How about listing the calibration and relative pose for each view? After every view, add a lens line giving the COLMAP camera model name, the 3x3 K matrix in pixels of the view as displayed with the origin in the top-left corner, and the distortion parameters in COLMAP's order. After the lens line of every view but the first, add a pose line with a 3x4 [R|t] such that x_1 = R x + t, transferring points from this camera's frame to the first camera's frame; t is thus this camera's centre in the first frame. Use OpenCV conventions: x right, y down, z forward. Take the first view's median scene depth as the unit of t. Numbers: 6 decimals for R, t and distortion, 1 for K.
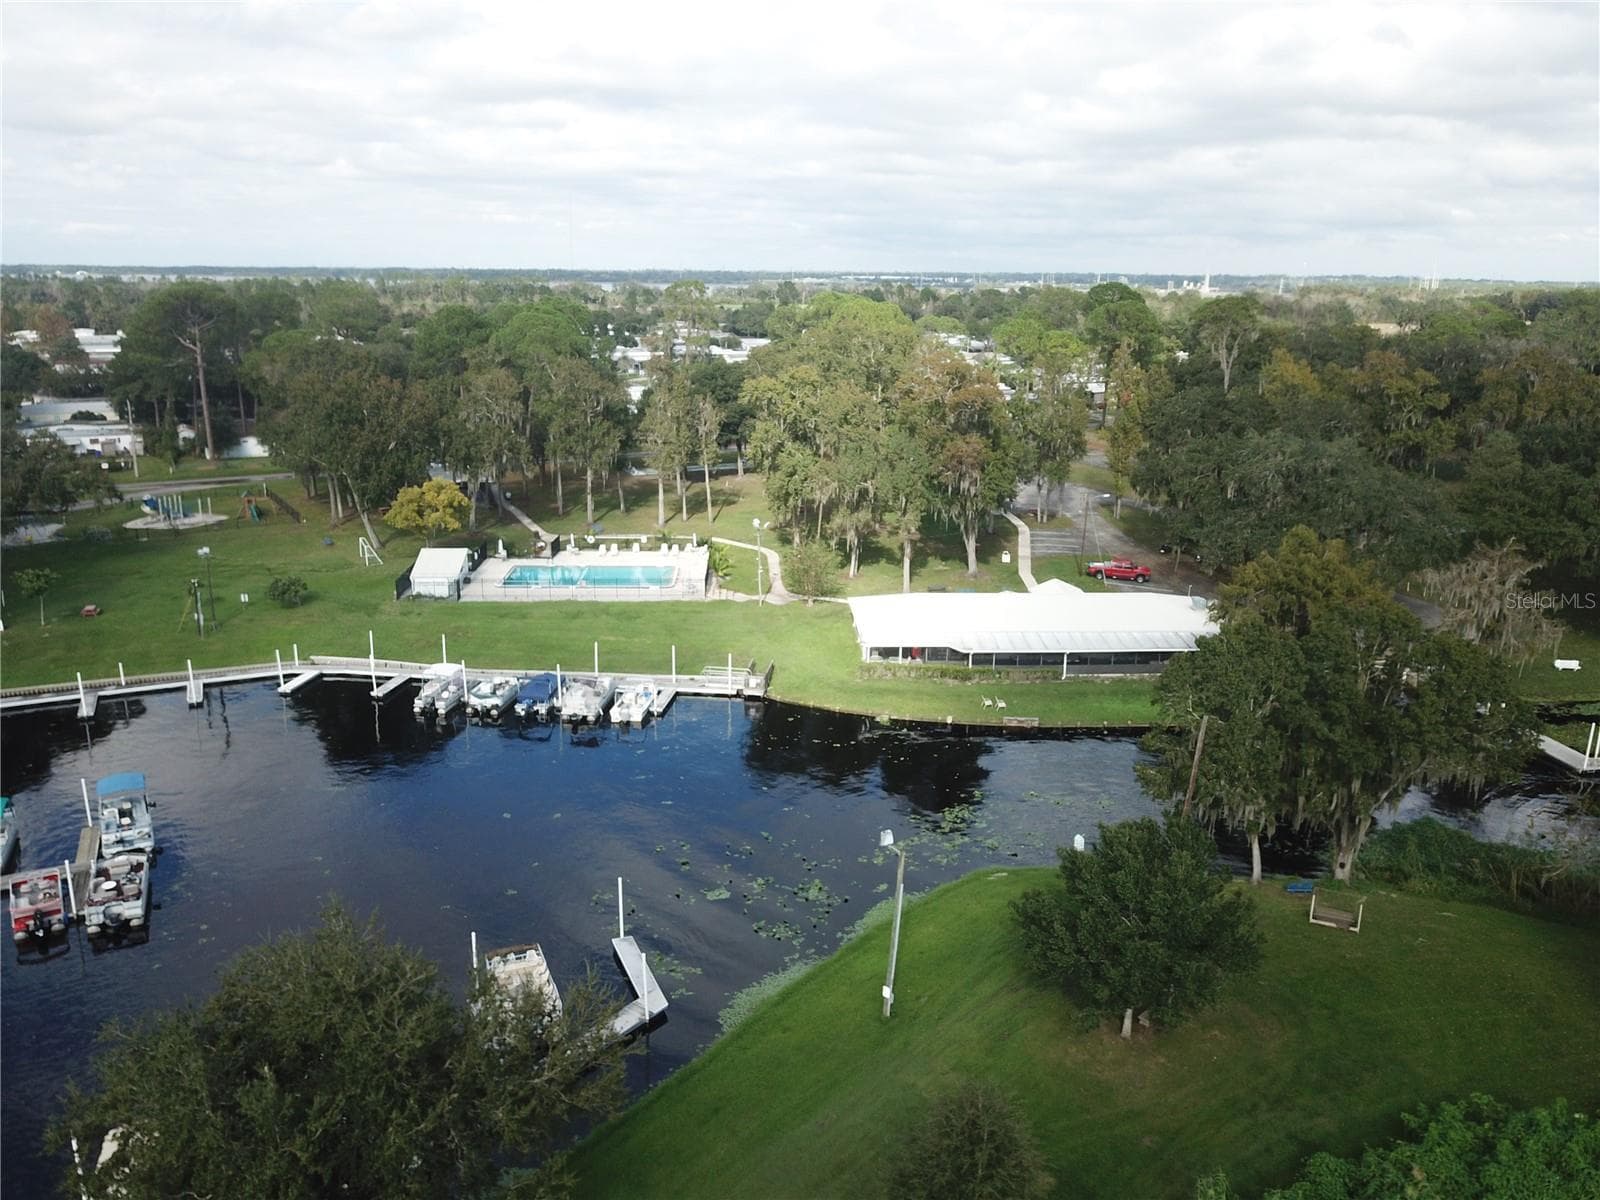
lens RADIAL K [[1240.4, 0, 800.0], [0, 1240.4, 600.0], [0, 0, 1]] dist [0.004748, -0.000958]
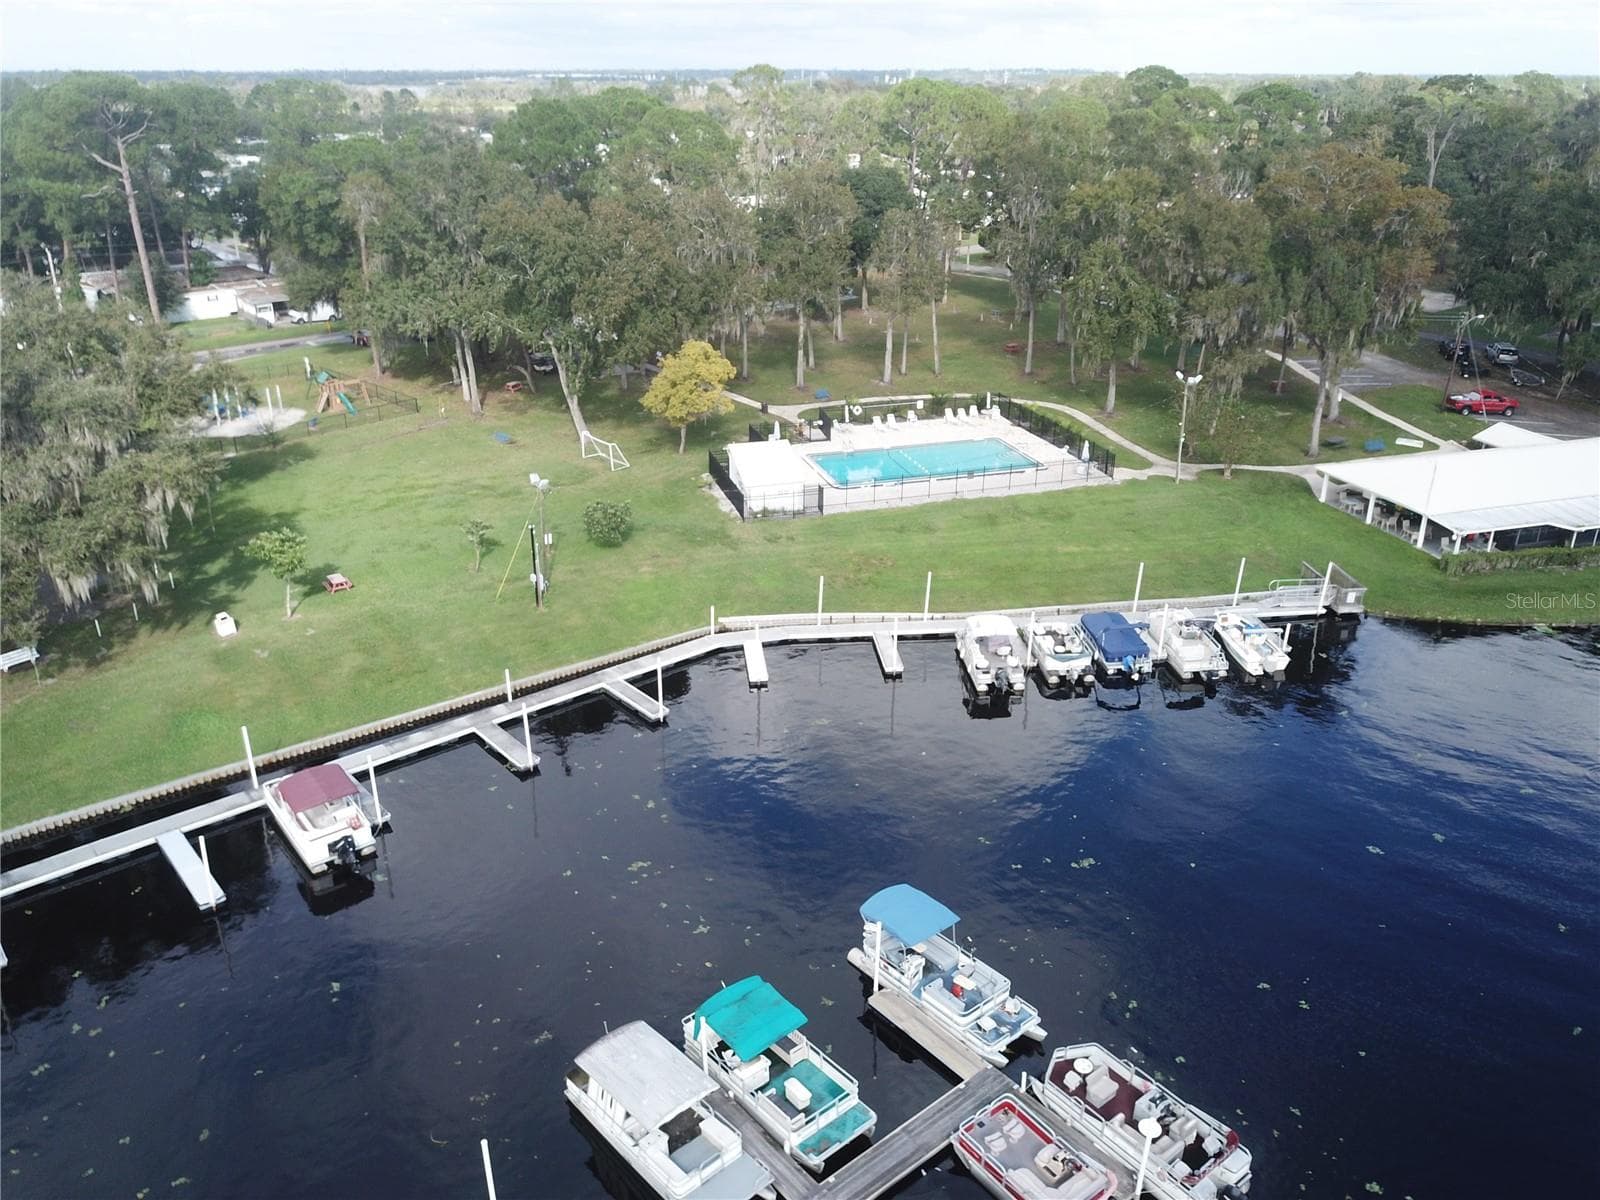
lens RADIAL K [[1240.4, 0, 800.0], [0, 1240.4, 600.0], [0, 0, 1]] dist [0.004748, -0.000958]
pose [[0.968591, -0.105222, 0.225298, -0.450828], [0.071606, 0.985704, 0.152513, -0.060297], [-0.238125, -0.131590, 0.962279, 0.287655]]
